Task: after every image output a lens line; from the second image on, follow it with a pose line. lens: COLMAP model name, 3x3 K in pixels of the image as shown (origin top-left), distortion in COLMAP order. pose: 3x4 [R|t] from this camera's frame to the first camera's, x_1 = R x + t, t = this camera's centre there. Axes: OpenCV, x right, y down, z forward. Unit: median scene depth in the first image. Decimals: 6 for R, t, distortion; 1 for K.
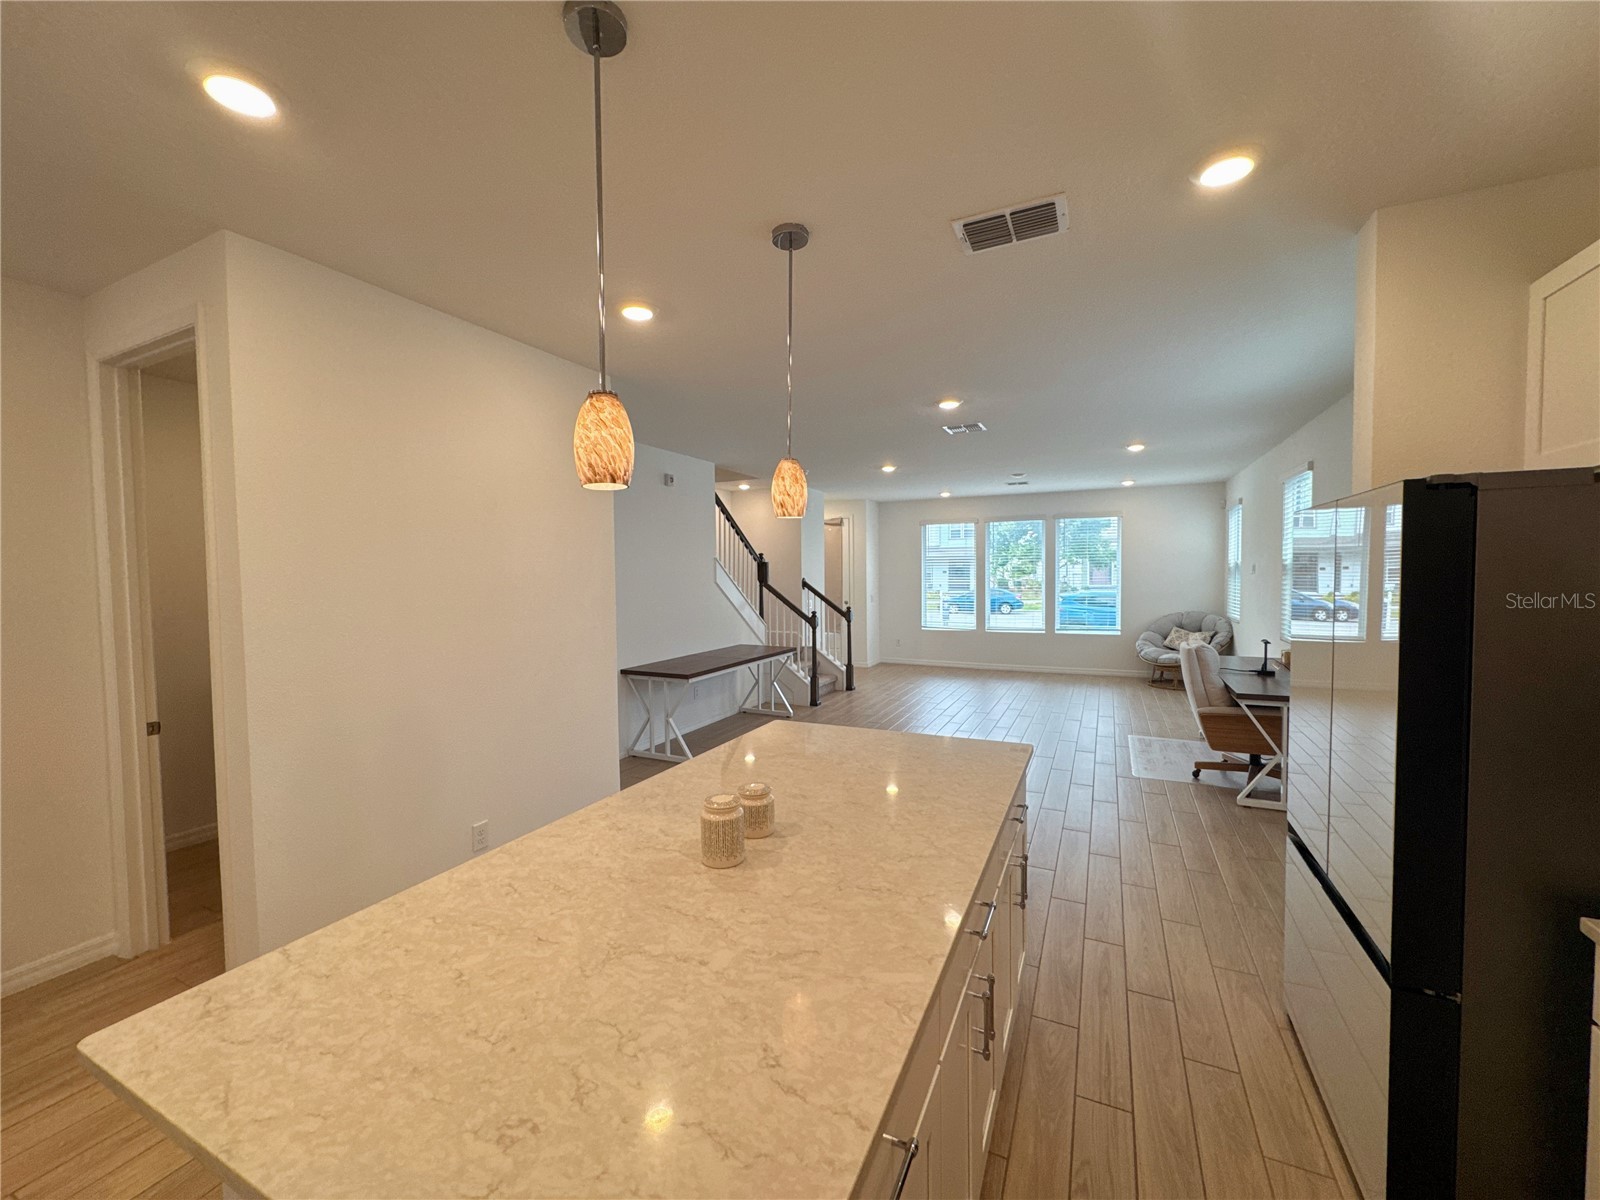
lens RADIAL K [[637.6, 0, 791.4], [0, 637.6, 596.8], [0, 0, 1]] dist [-0.003148, 0.000794]
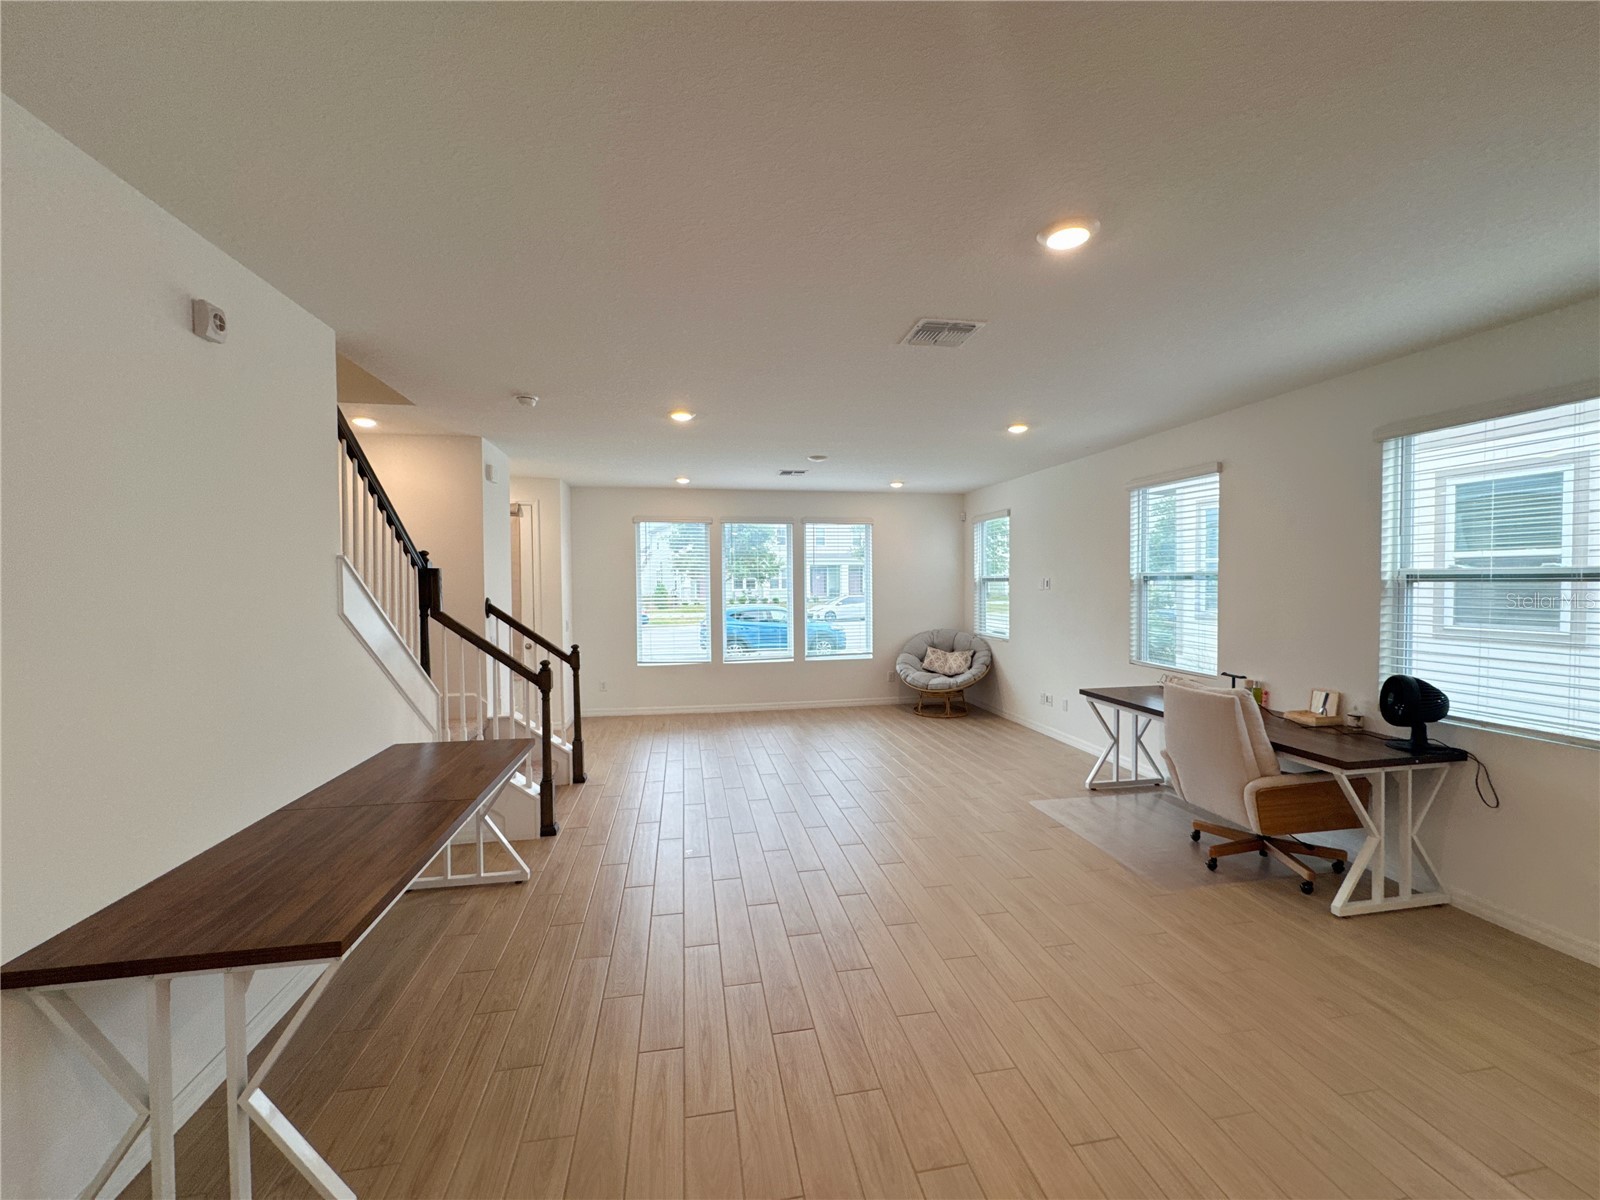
lens RADIAL K [[637.6, 0, 798.5], [0, 637.6, 597.6], [0, 0, 1]] dist [-0.003148, 0.000794]
pose [[0.803139, -0.010061, 0.595706, -0.100827], [0.021666, 0.999689, -0.012326, -0.017214], [-0.595397, 0.022806, 0.803108, 0.382732]]
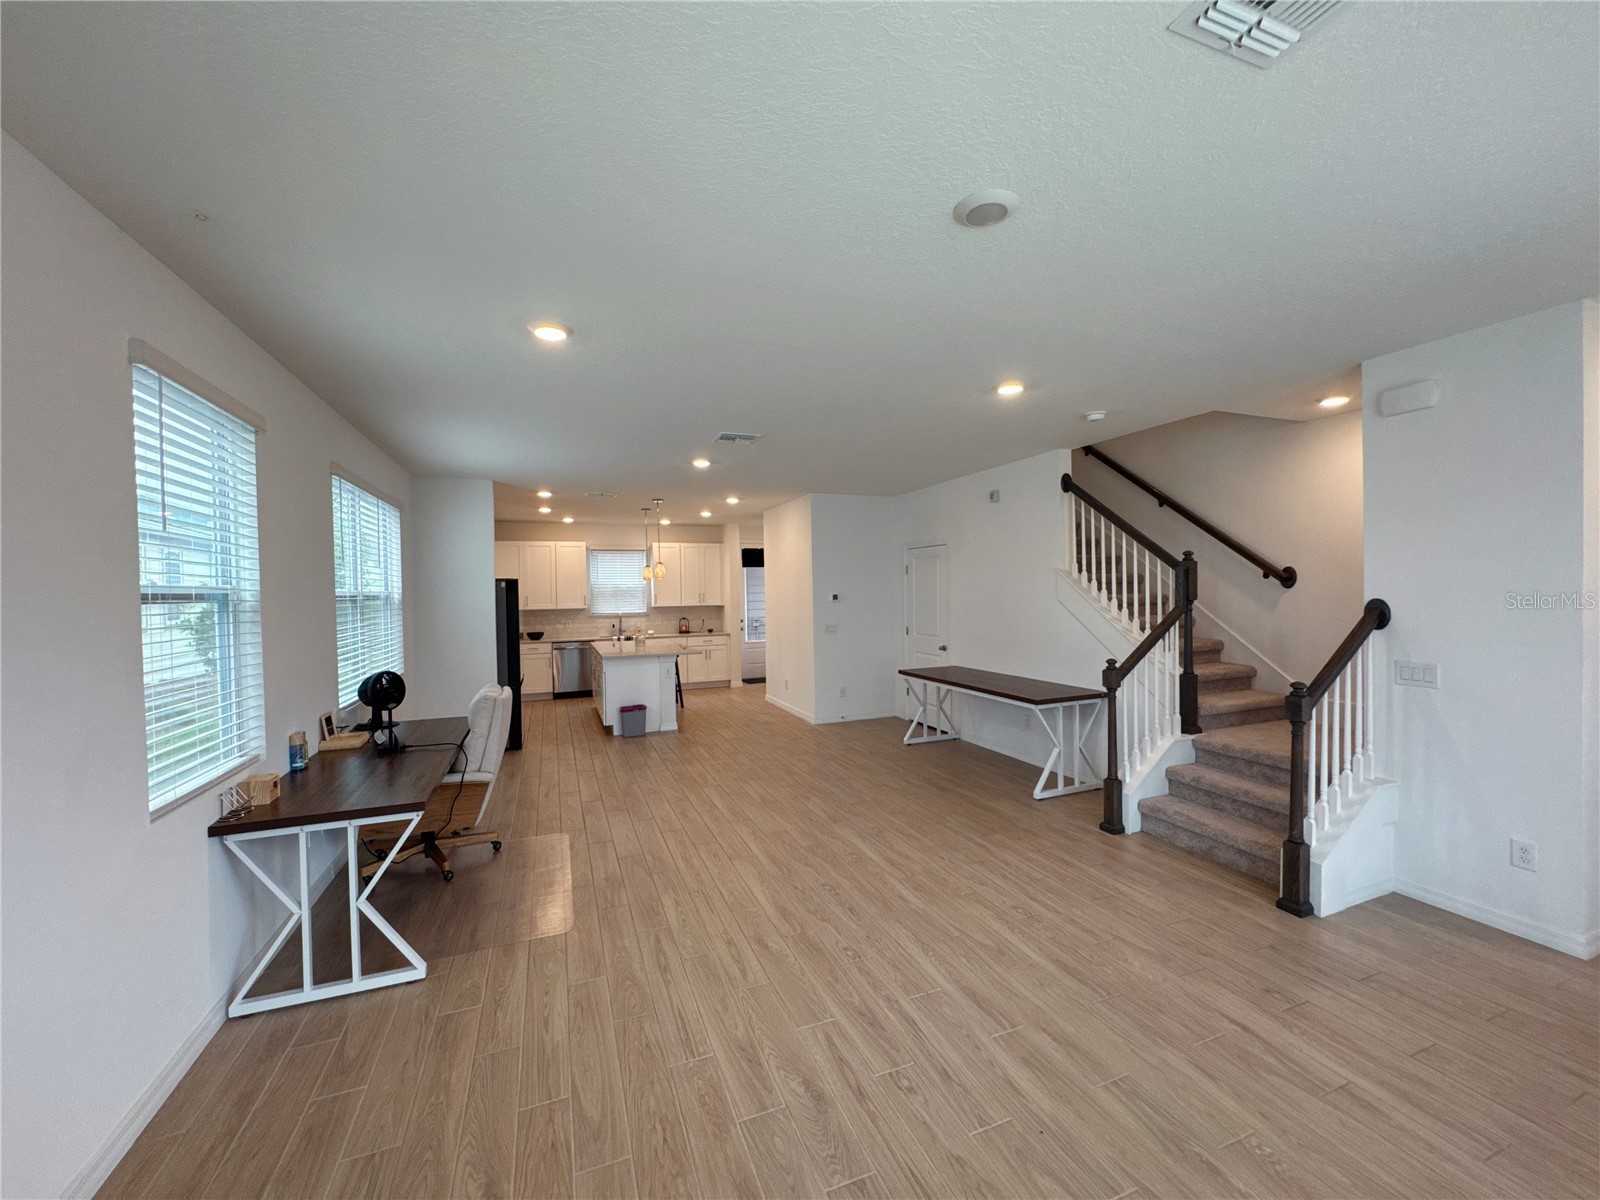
lens RADIAL K [[637.6, 0, 806.4], [0, 637.6, 597.6], [0, 0, 1]] dist [-0.003148, 0.000794]
pose [[-0.675730, 0.019933, -0.736880, 0.530970], [-0.016112, 0.998996, 0.041798, -0.049759], [0.736973, 0.040117, -0.674731, 1.019574]]
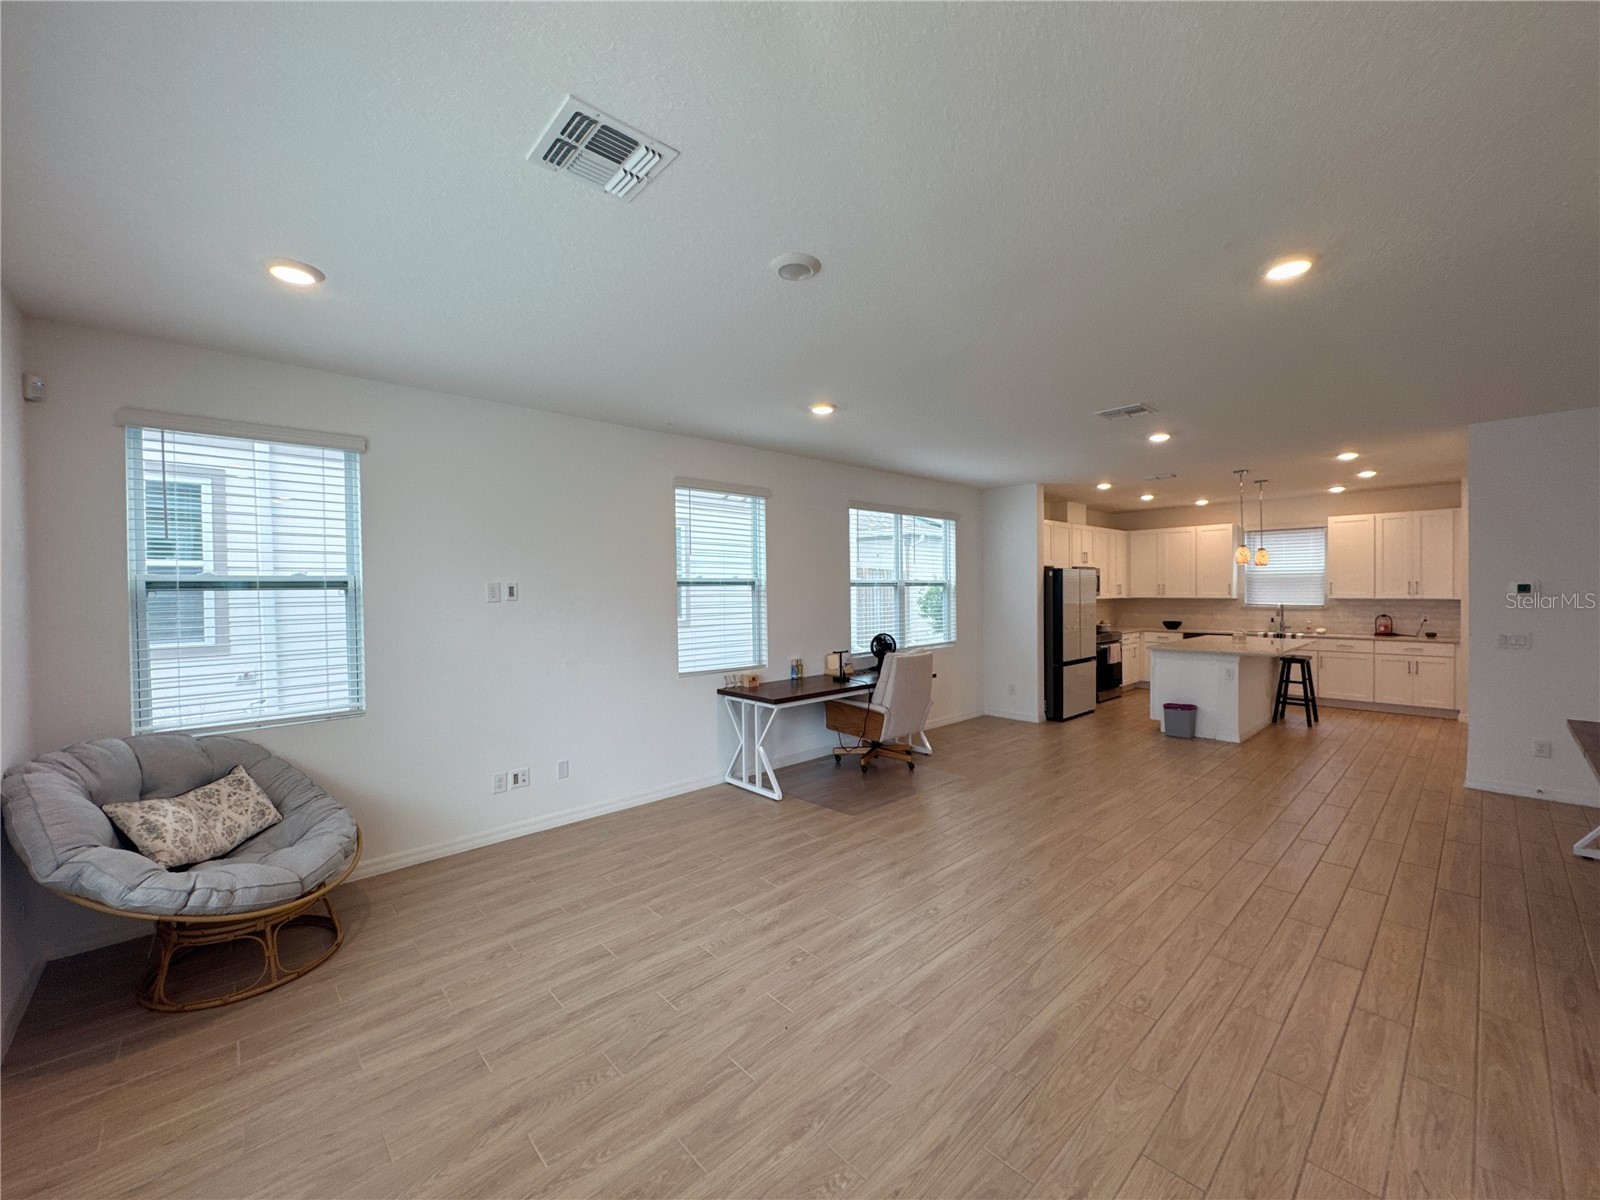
lens RADIAL K [[637.6, 0, 787.3], [0, 637.6, 598.3], [0, 0, 1]] dist [-0.003148, 0.000794]
pose [[-0.927603, 0.004346, 0.373543, 0.223297], [0.026779, 0.998133, 0.054886, -0.051128], [-0.372607, 0.060916, -0.925988, 1.170969]]
